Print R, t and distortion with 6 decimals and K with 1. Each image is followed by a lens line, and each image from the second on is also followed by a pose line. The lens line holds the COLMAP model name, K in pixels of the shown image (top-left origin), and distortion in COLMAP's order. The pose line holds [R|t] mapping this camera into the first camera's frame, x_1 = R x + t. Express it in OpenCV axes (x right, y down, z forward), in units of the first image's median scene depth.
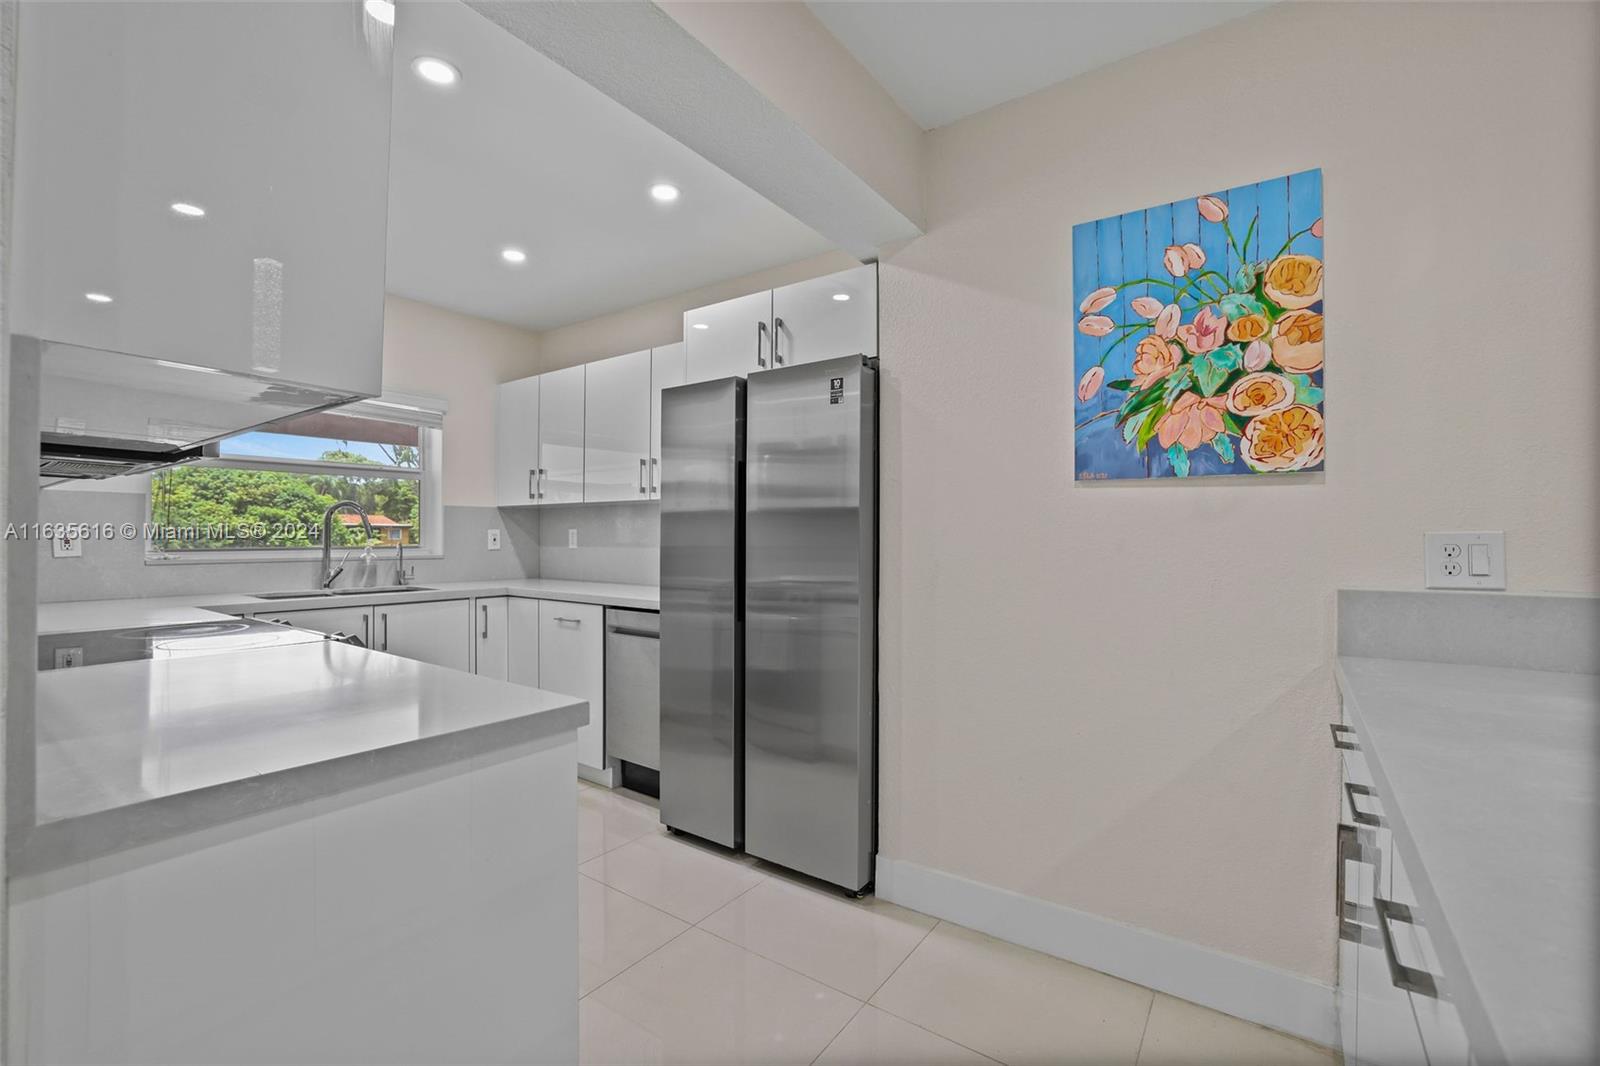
lens RADIAL K [[681.2, 0, 791.1], [0, 681.2, 531.8], [0, 0, 1]] dist [-0.028615, 0.000511]
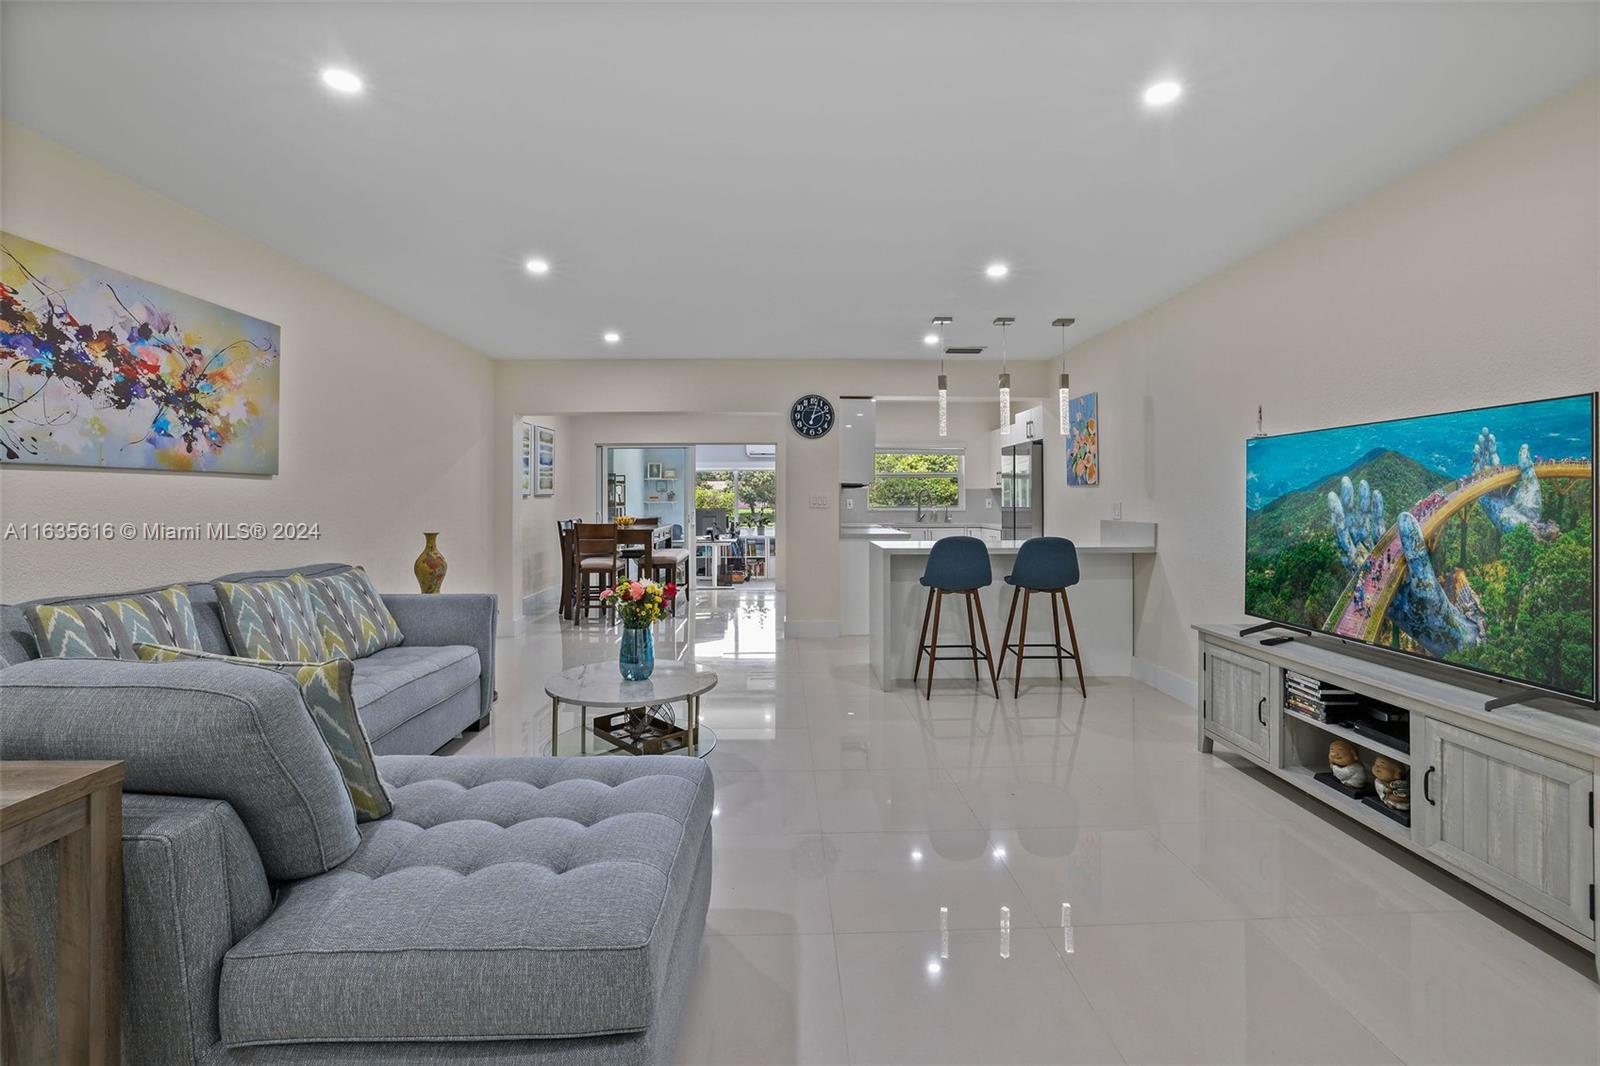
lens RADIAL K [[704.2, 0, 801.6], [0, 704.2, 494.7], [0, 0, 1]] dist [-0.037931, 0.014909]
pose [[0.606485, -0.007254, -0.795062, 1.866461], [0.008106, 0.999963, -0.002940, -0.027023], [0.795053, -0.004662, 0.606522, -1.587819]]
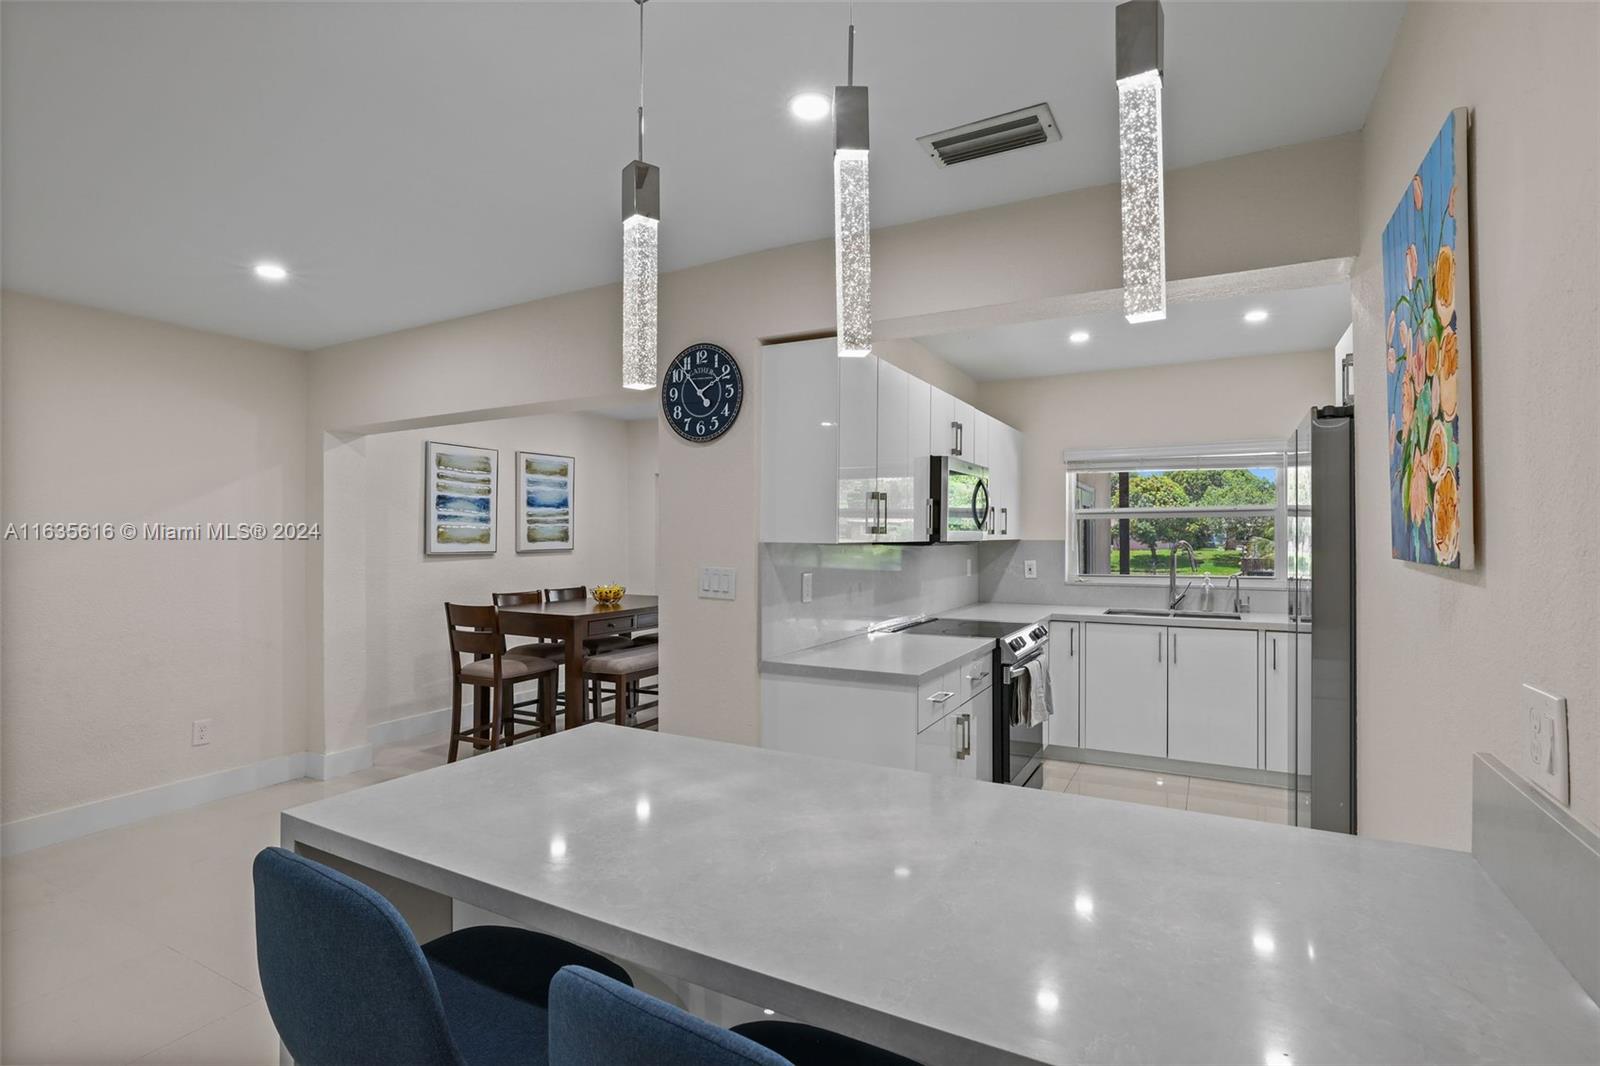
lens RADIAL K [[777.6, 0, 789.8], [0, 777.6, 532.0], [0, 0, 1]] dist [-0.003095, 0.000273]
pose [[0.118481, -0.007768, -0.992926, 1.037935], [0.009258, 0.999935, -0.006719, -0.089244], [0.992913, -0.008397, 0.118545, 0.167981]]
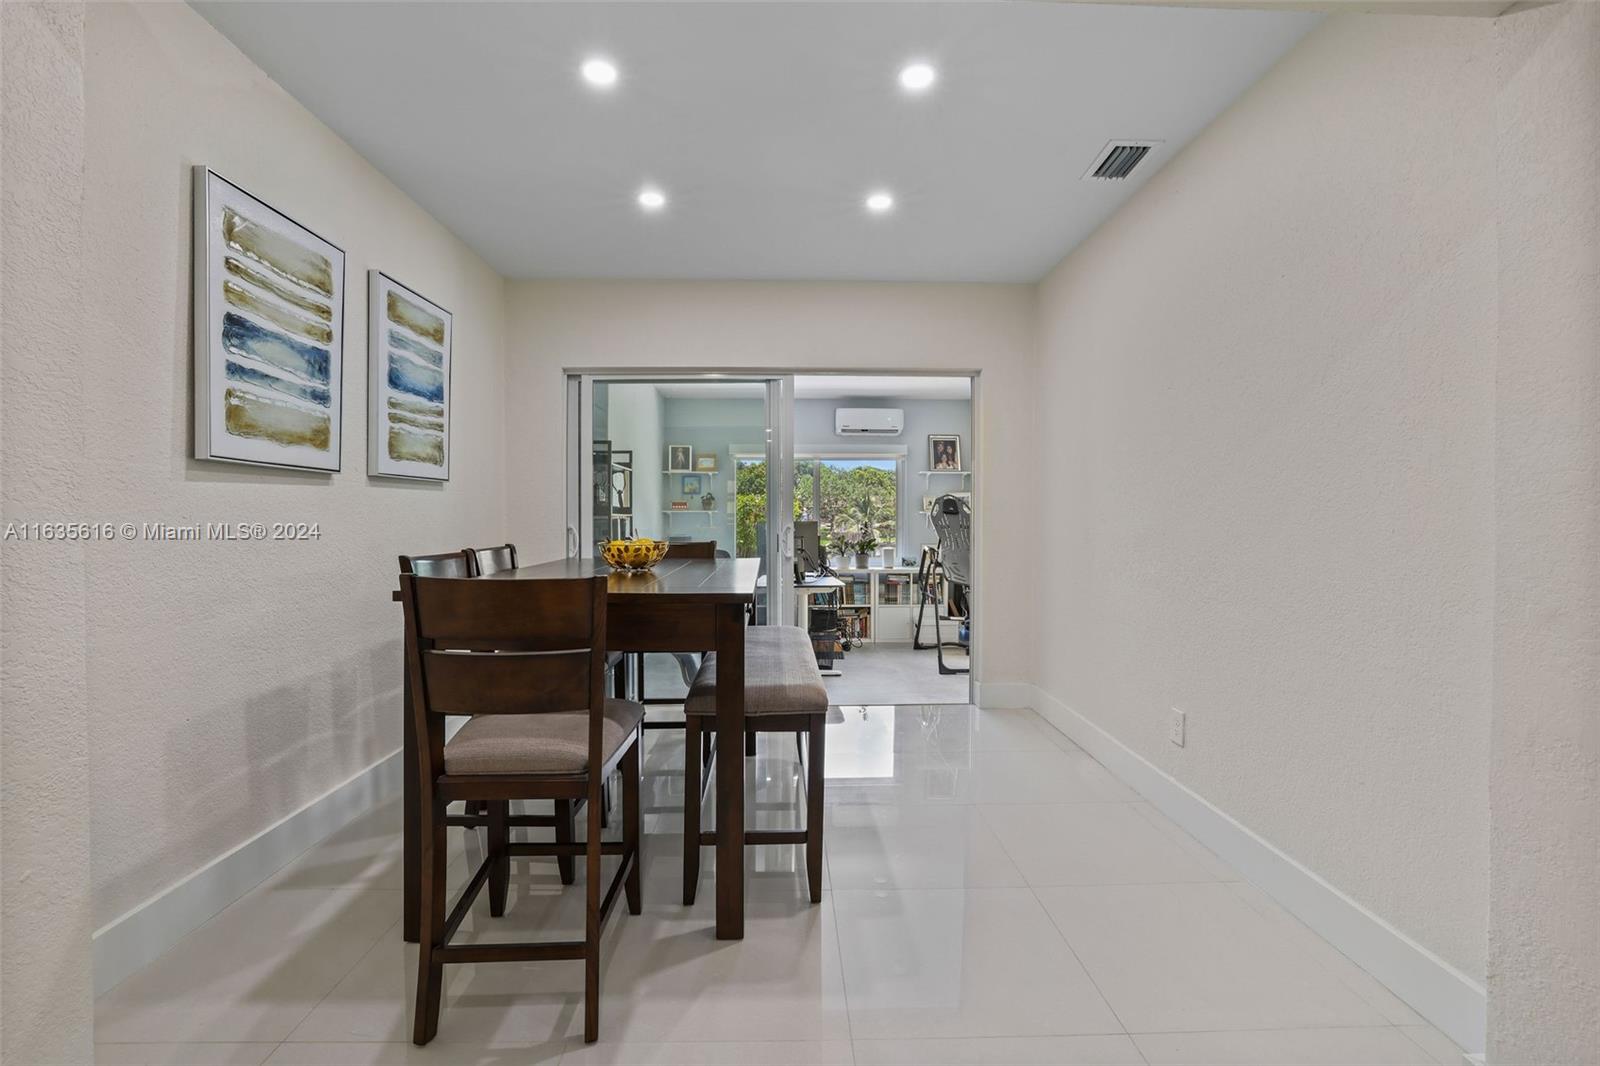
lens RADIAL K [[692.1, 0, 800.1], [0, 692.1, 519.2], [0, 0, 1]] dist [-0.023768, 0.000407]
pose [[0.606189, 0.002300, -0.795317, -0.453354], [0.004193, 0.999973, 0.006087, 0.026683], [0.795310, -0.007025, 0.606163, -0.608605]]
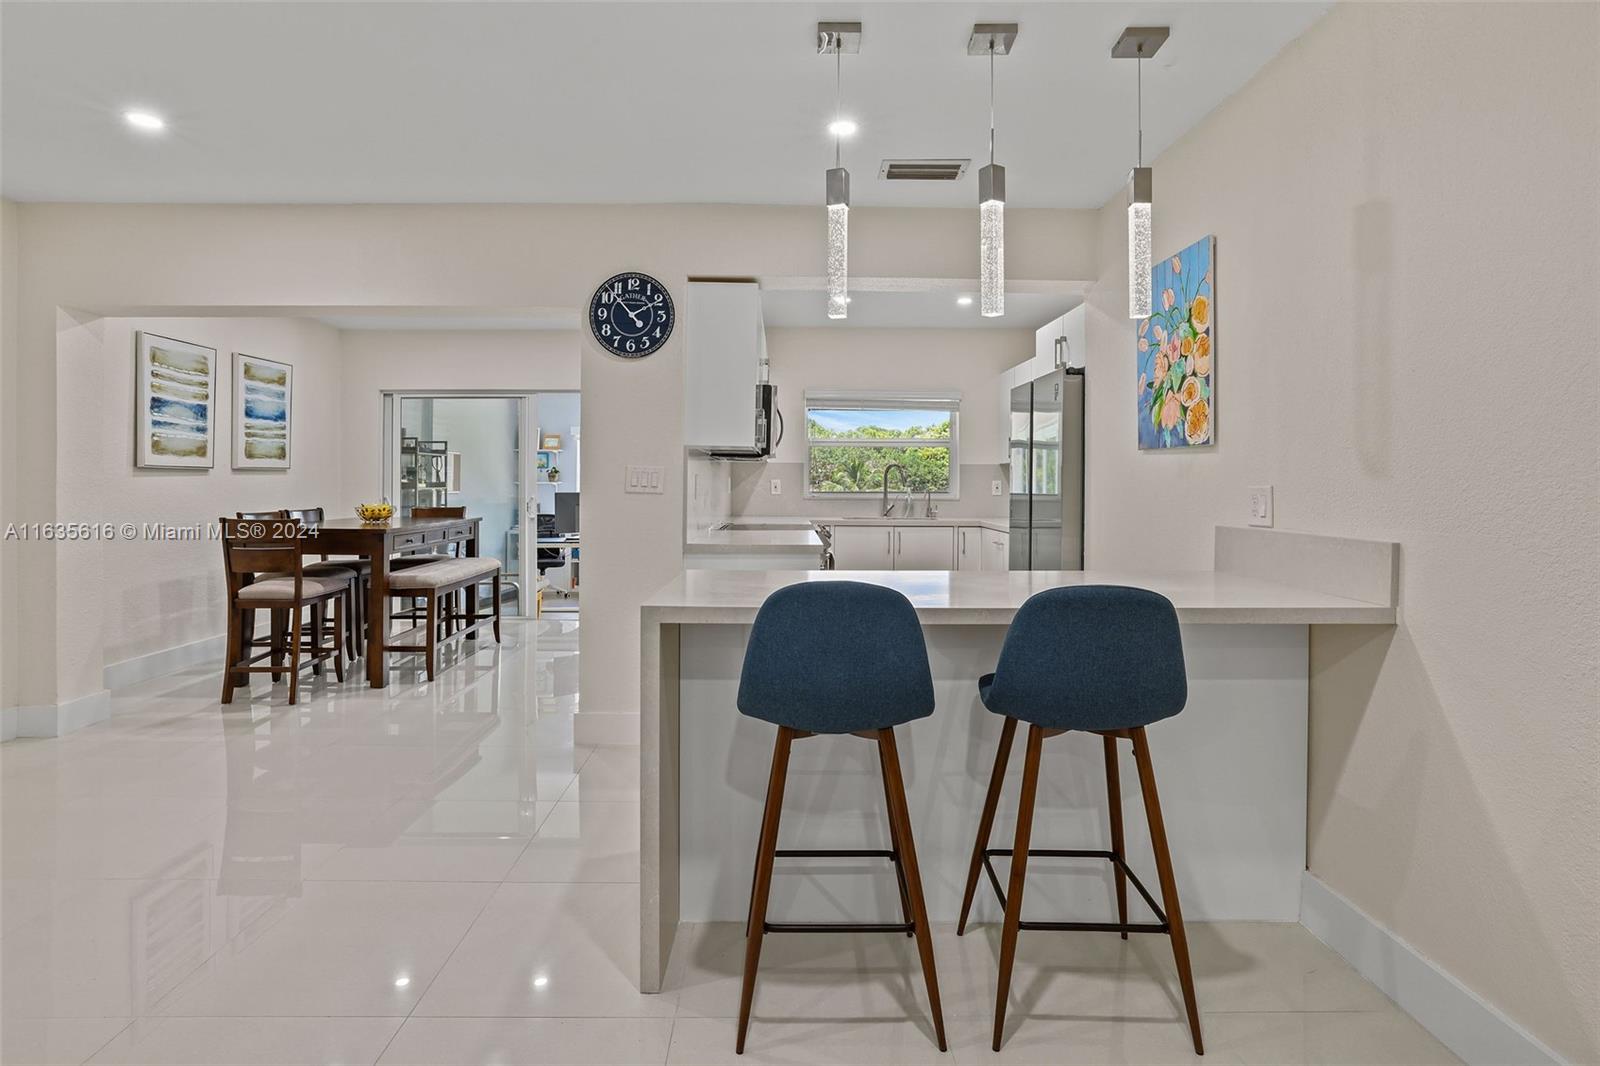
lens RADIAL K [[793.5, 0, 791.6], [0, 793.5, 478.1], [0, 0, 1]] dist [-0.011577, 0.001136]
pose [[0.589465, -0.002205, -0.807791, 1.149544], [0.000850, 0.999997, -0.002109, -0.009929], [0.807794, 0.000557, 0.589465, -0.522142]]
